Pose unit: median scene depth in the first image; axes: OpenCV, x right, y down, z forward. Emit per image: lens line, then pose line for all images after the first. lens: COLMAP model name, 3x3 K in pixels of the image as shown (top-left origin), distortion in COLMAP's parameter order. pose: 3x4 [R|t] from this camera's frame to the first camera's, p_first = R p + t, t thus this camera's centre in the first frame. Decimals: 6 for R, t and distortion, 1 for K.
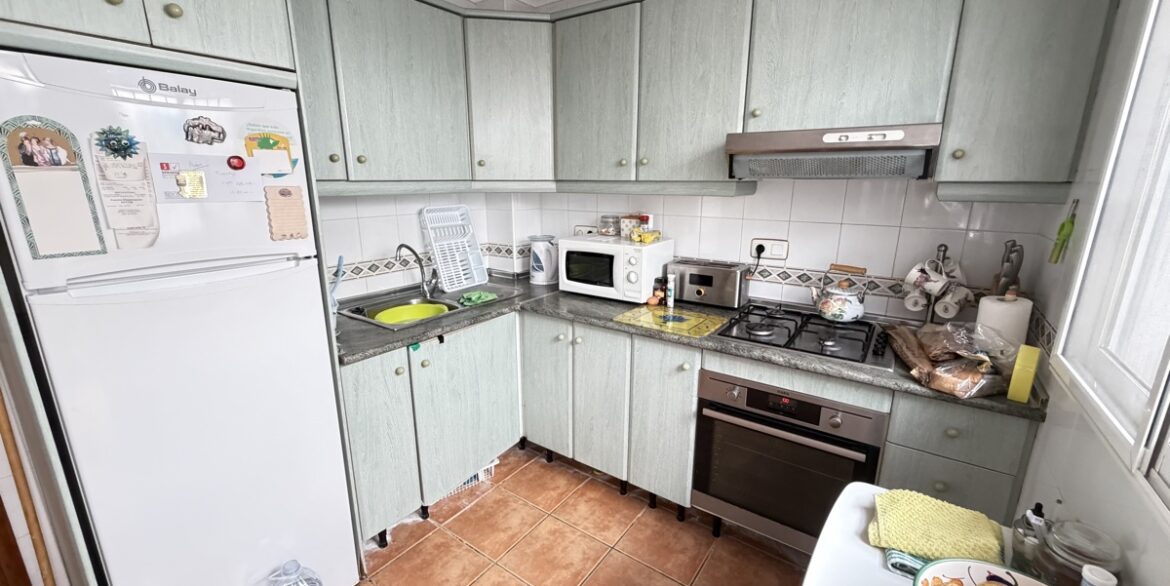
lens RADIAL K [[466.3, 0, 583.0], [0, 466.3, 295.4], [0, 0, 1]] dist [0.000713, -0.000194]
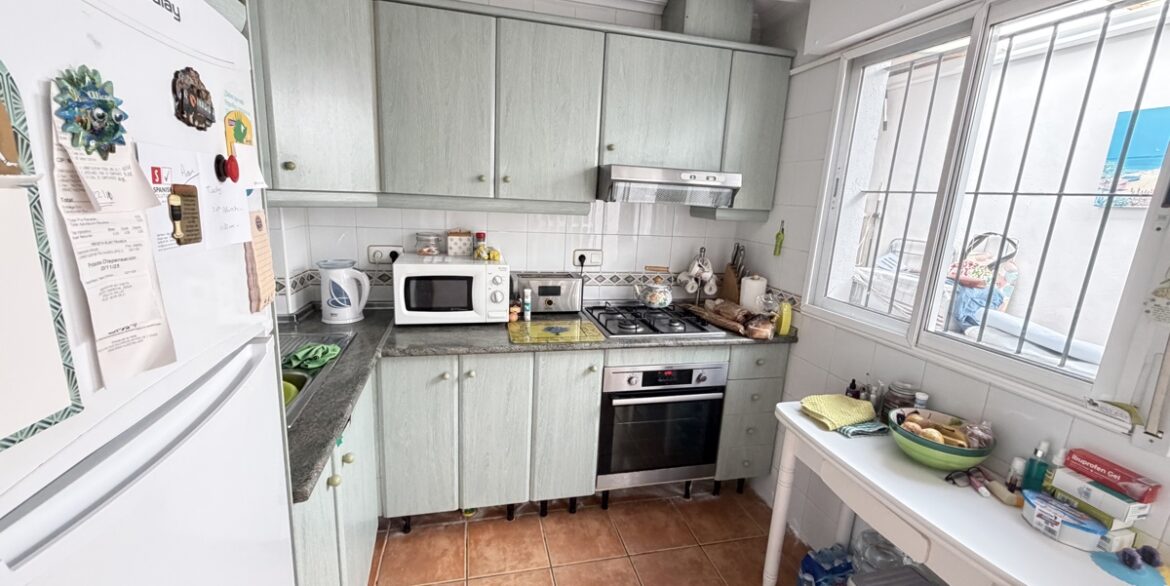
lens RADIAL K [[466.3, 0, 583.0], [0, 466.3, 295.4], [0, 0, 1]] dist [0.000713, -0.000194]
pose [[0.651867, -0.131852, 0.746783, -0.534317], [0.136241, 0.989108, 0.055713, -0.076187], [-0.745995, 0.065425, 0.662730, 0.238989]]
